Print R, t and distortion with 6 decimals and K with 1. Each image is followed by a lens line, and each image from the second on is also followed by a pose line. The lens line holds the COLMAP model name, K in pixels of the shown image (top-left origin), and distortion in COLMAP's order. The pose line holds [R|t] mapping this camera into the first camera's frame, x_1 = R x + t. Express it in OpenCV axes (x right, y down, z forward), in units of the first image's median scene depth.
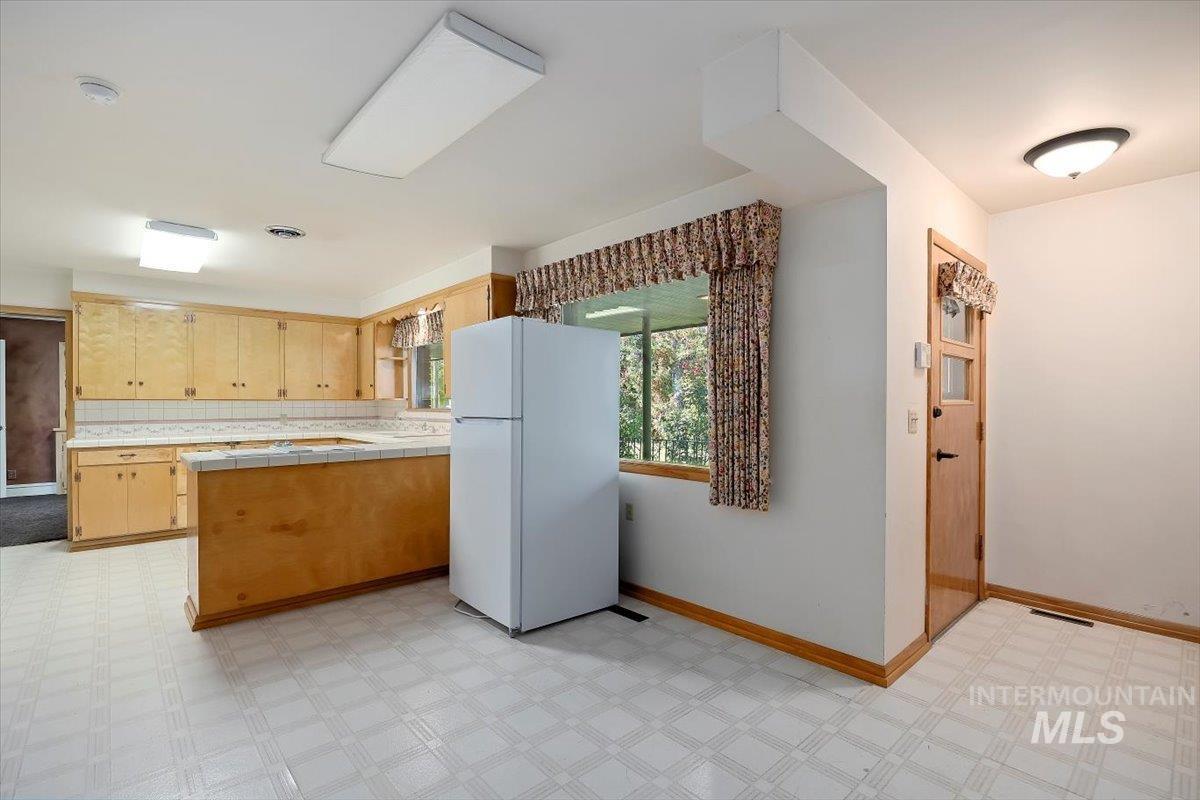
lens RADIAL K [[547.3, 0, 597.6], [0, 547.3, 407.5], [0, 0, 1]] dist [-0.004650, -0.000798]
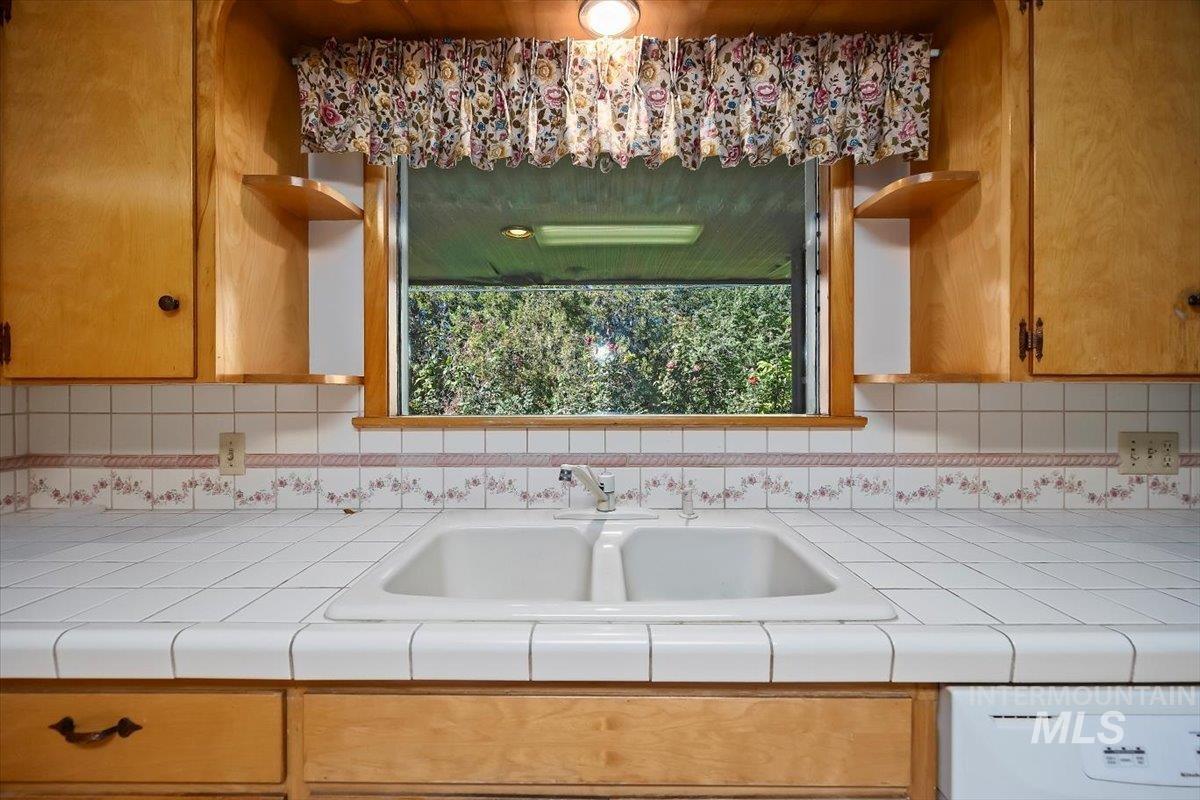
lens RADIAL K [[462.9, 0, 596.5], [0, 462.9, 386.2], [0, 0, 1]] dist [-0.001389, -0.000256]
pose [[0.671923, 0.002153, 0.740617, -0.457668], [0.007700, 0.999921, -0.009892, -0.009881], [-0.740581, 0.012349, 0.671854, 0.834924]]
